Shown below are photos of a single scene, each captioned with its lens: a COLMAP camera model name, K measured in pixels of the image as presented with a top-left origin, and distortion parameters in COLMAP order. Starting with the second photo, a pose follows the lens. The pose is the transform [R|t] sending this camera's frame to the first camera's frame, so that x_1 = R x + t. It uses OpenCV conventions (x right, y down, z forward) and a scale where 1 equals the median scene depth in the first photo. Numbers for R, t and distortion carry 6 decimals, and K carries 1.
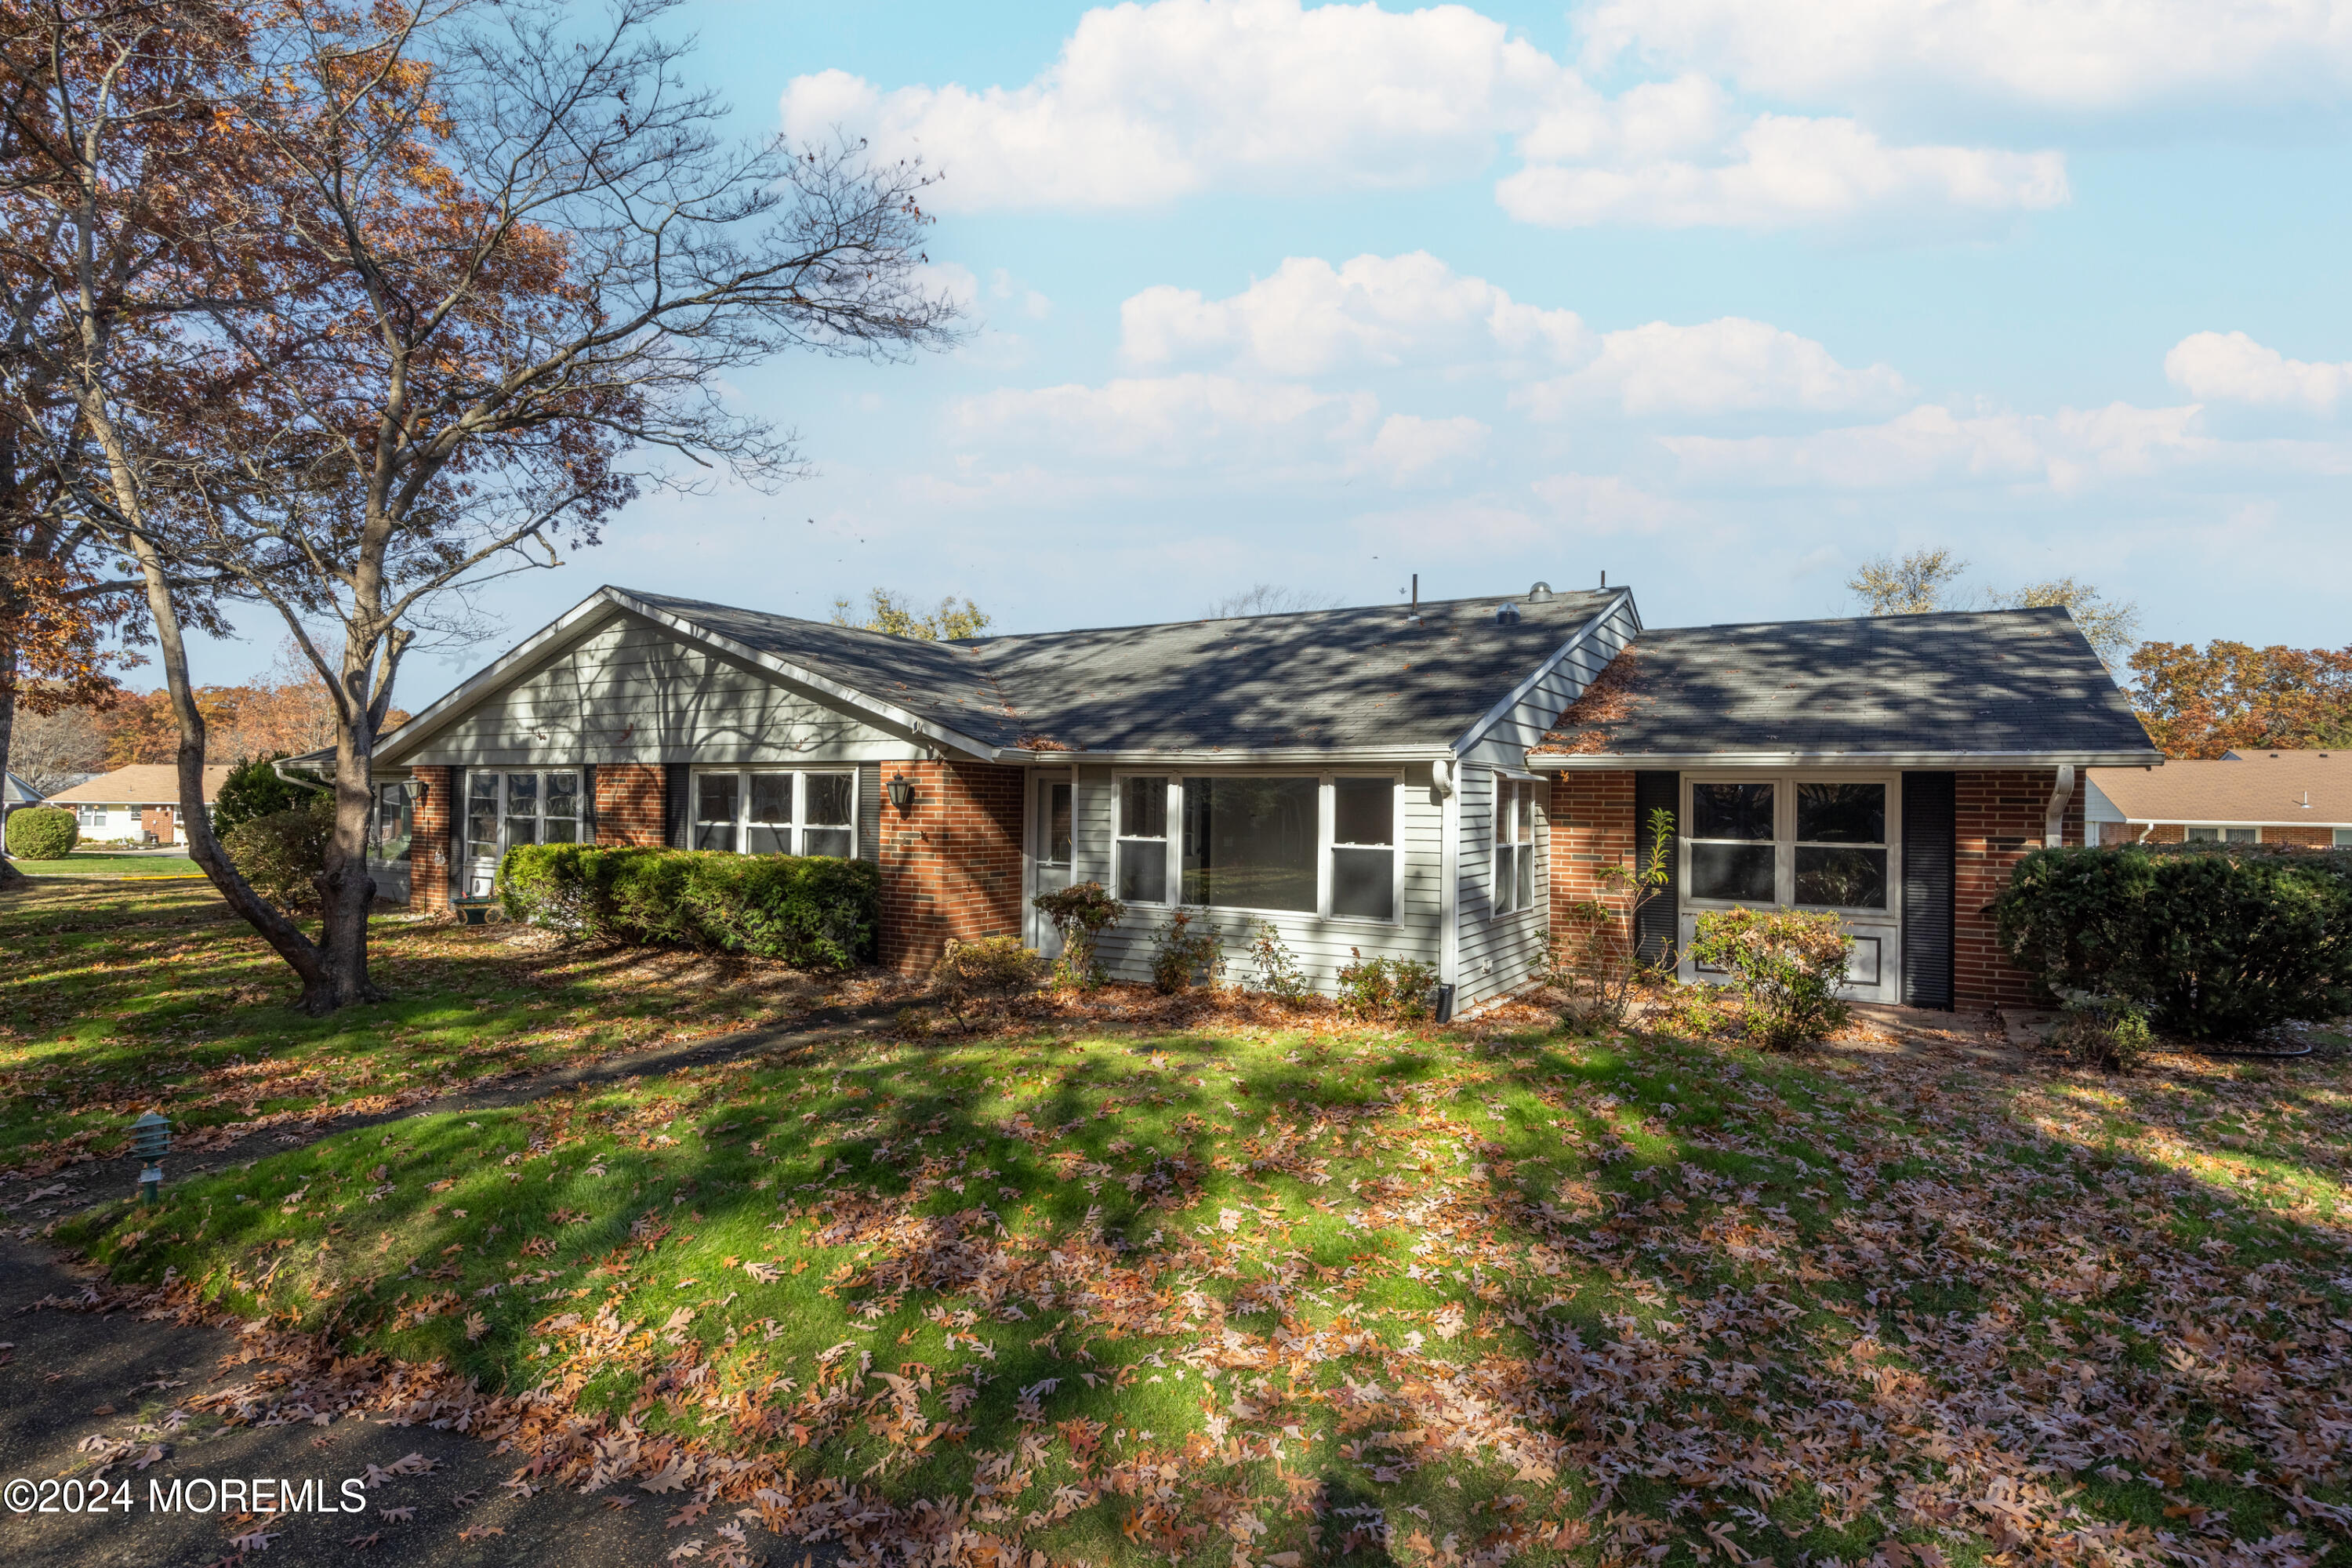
lens RADIAL K [[1203.9, 0, 1176.0], [0, 1203.9, 784.0], [0, 0, 1]] dist [-0.005549, -0.000532]
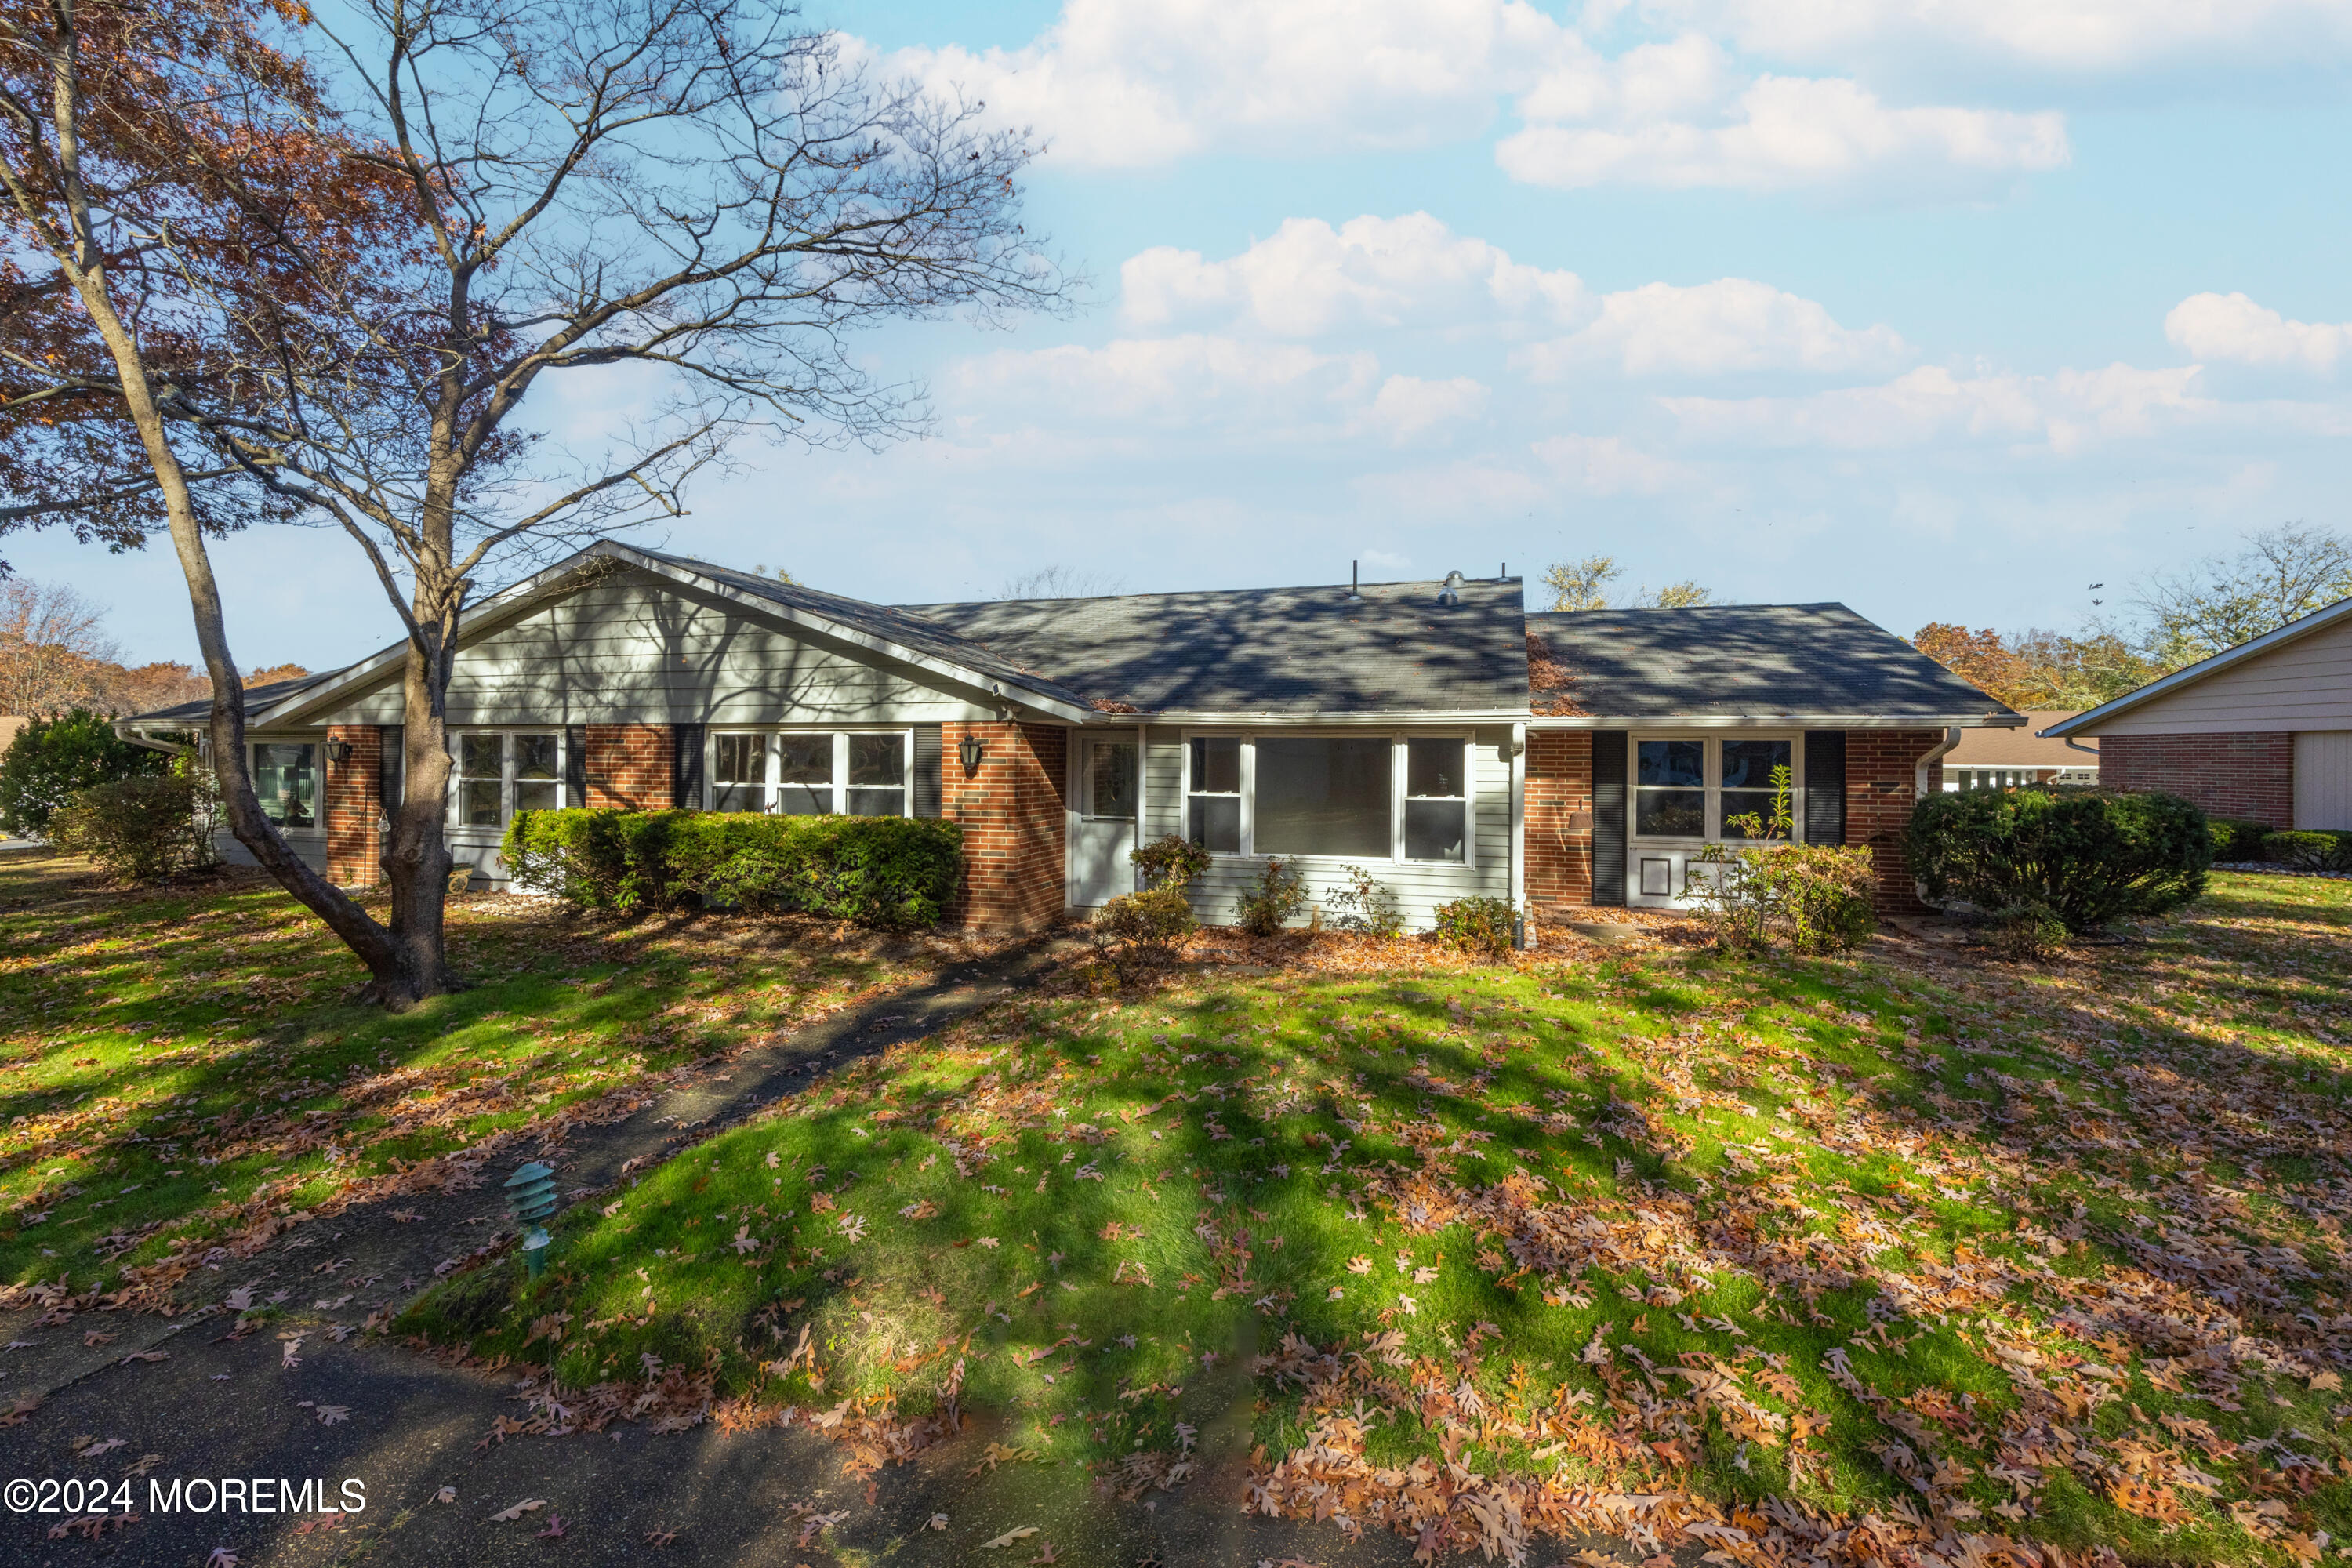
lens RADIAL K [[1034.8, 0, 1183.1], [0, 1034.8, 761.6], [0, 0, 1]] dist [0.002124, 0.000134]
pose [[0.971307, -0.010178, 0.237611, -0.262949], [0.004501, 0.999692, 0.024424, -0.006394], [-0.237787, -0.022653, 0.971053, 0.093974]]
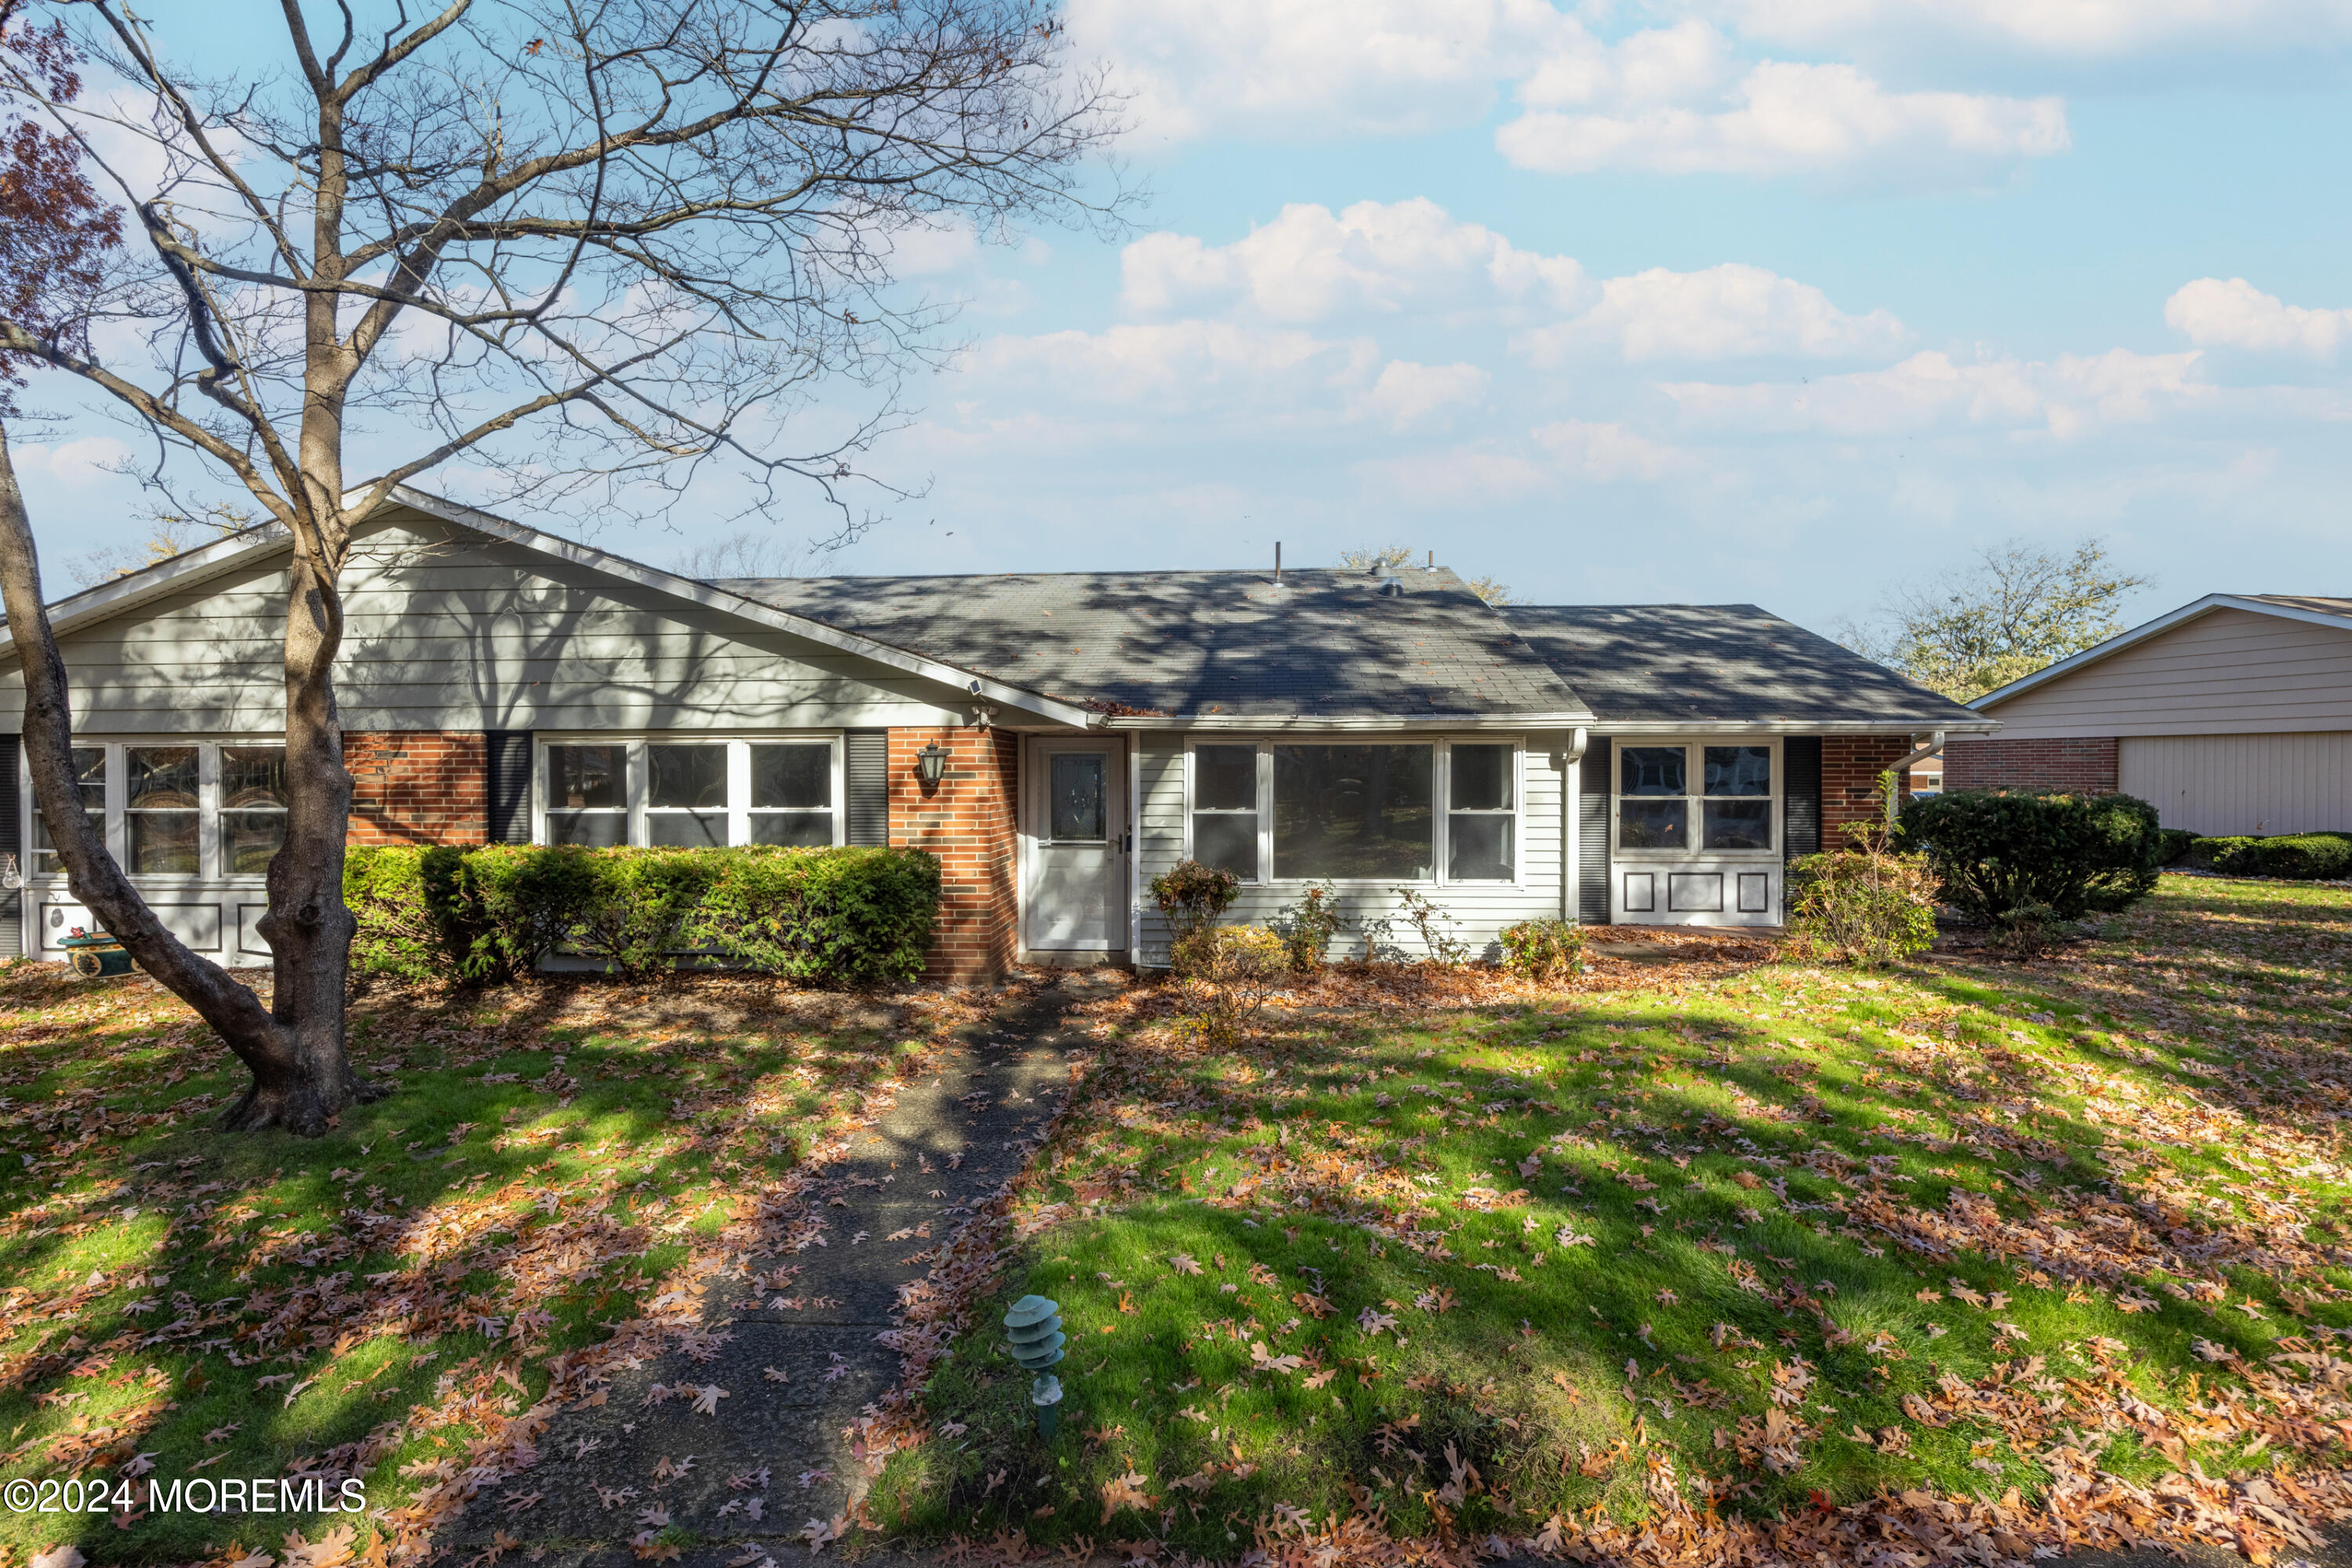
lens RADIAL K [[1221.7, 0, 1176.0], [0, 1221.7, 784.0], [0, 0, 1]] dist [-0.001230, -0.000291]
pose [[0.885012, -0.022245, 0.465037, -0.473808], [0.007997, 0.999437, 0.032588, -0.006446], [-0.465500, -0.025122, 0.884691, 0.175205]]
